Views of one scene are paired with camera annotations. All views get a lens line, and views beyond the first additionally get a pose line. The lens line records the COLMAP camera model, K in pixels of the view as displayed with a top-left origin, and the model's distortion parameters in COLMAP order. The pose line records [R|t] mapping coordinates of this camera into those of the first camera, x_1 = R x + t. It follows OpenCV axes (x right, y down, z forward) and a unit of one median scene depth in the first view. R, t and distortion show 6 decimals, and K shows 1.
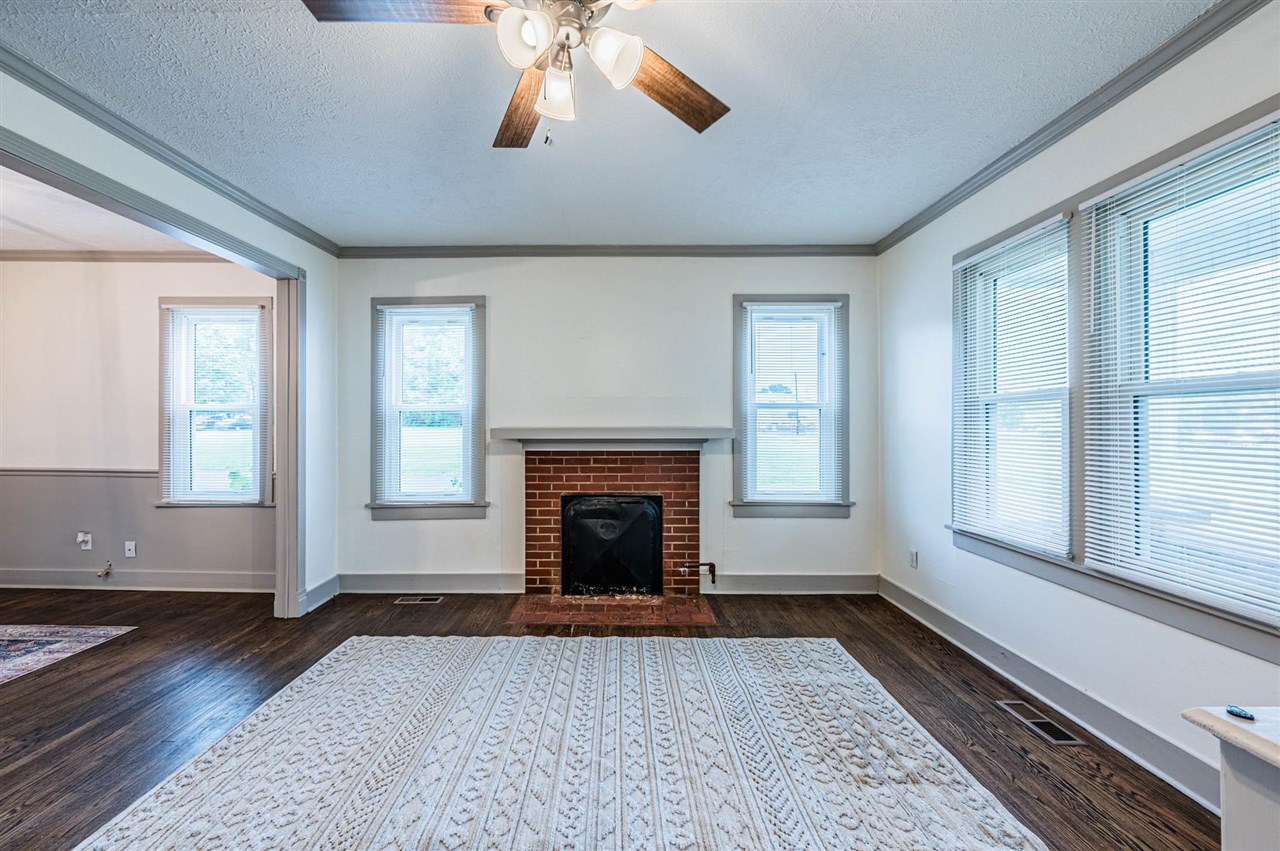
lens RADIAL K [[523.4, 0, 635.7], [0, 523.4, 421.6], [0, 0, 1]] dist [0.004087, 0.000341]
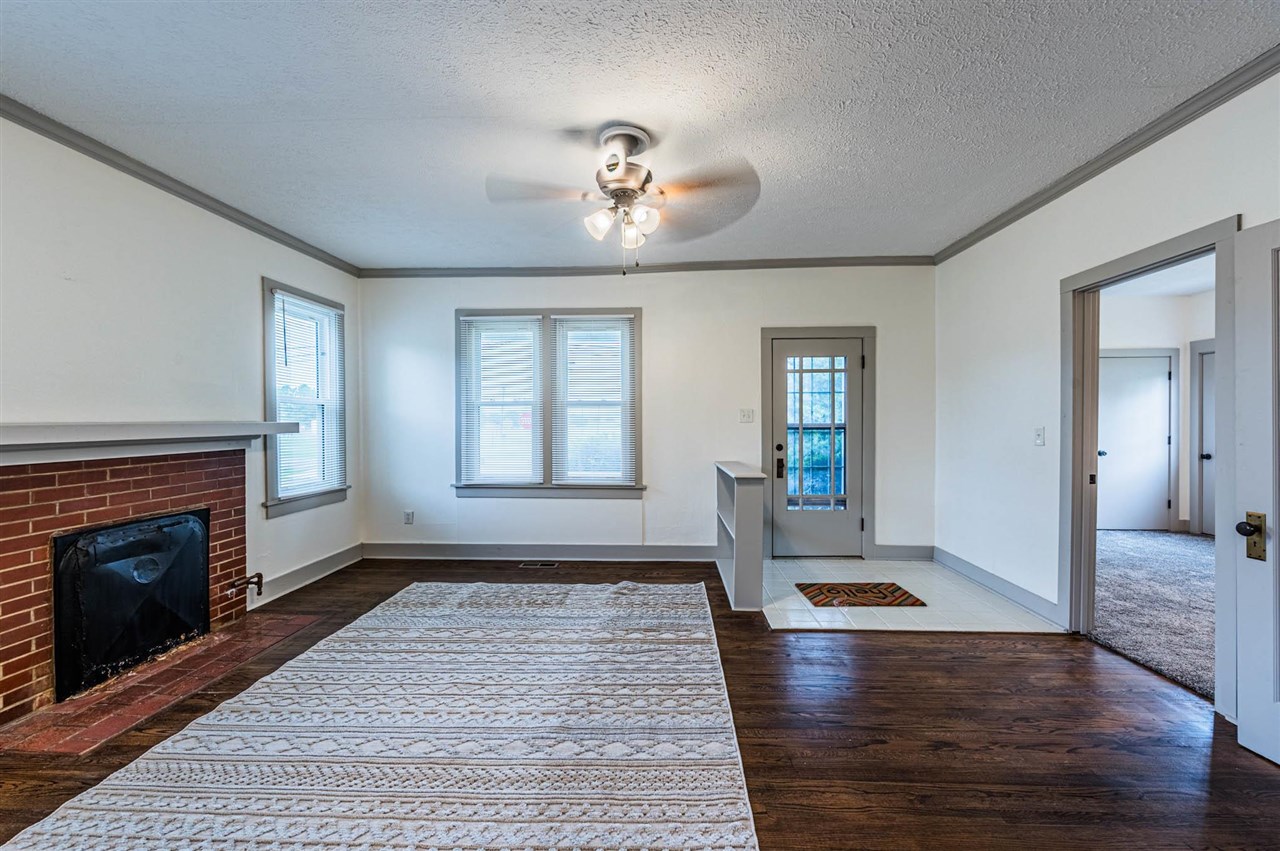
lens RADIAL K [[523.4, 0, 641.1], [0, 523.4, 424.7], [0, 0, 1]] dist [0.004087, 0.000341]
pose [[0.035344, -0.010944, 0.999315, -0.722846], [-0.007491, 0.999909, 0.011215, 0.000935], [-0.999347, -0.007883, 0.035258, 0.313441]]
